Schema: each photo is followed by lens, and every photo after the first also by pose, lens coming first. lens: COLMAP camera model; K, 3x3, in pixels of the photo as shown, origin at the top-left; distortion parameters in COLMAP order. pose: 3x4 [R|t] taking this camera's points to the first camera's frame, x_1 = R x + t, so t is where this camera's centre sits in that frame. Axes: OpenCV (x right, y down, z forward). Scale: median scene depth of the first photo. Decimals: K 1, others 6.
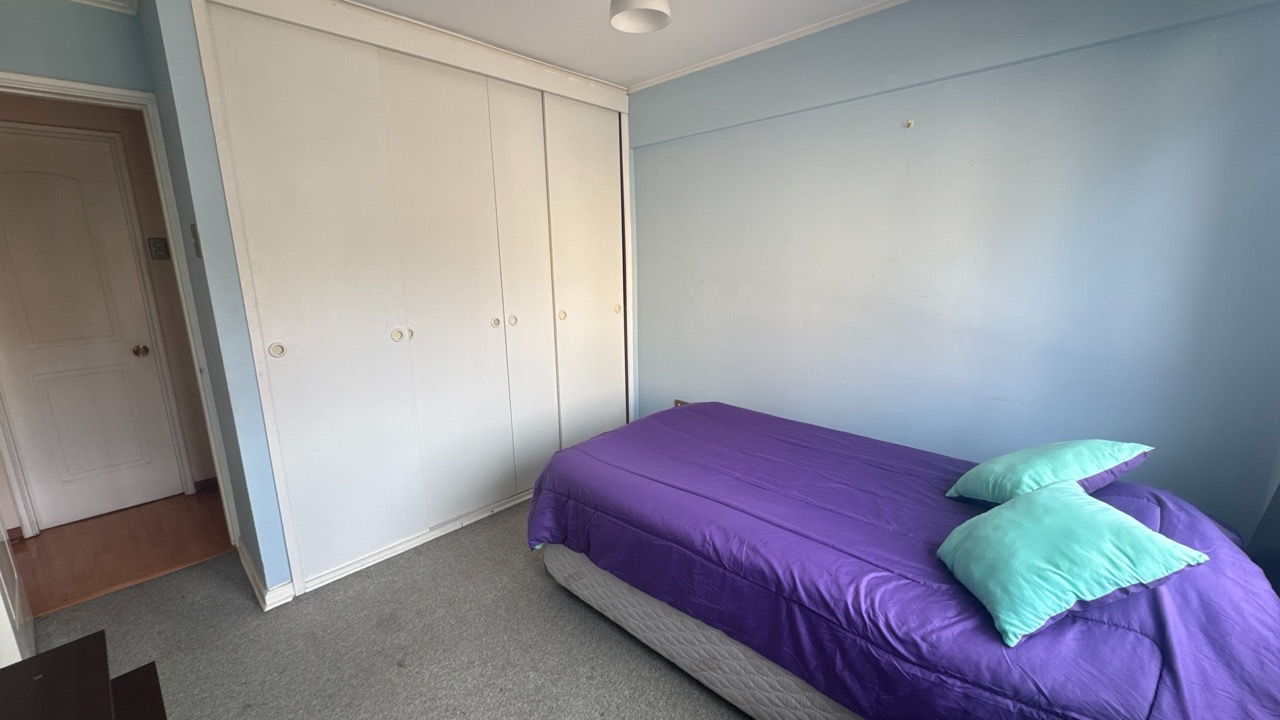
lens RADIAL K [[511.9, 0, 642.6], [0, 511.9, 362.0], [0, 0, 1]] dist [-0.003399, 0.000559]
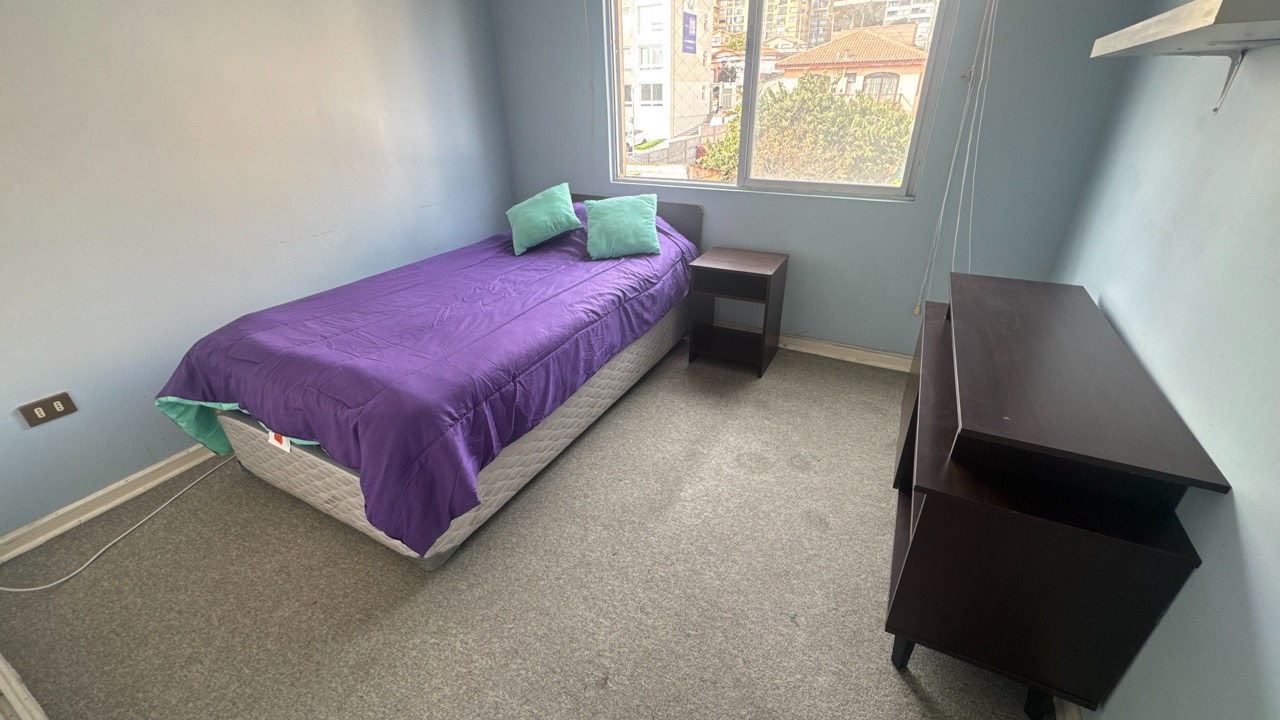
lens RADIAL K [[511.9, 0, 639.1], [0, 511.9, 358.2], [0, 0, 1]] dist [-0.003399, 0.000559]
pose [[-0.252806, -0.426707, 0.868337, -1.017646], [0.229066, 0.845577, 0.482212, -0.140608], [-0.940010, 0.320812, -0.116023, 0.989877]]
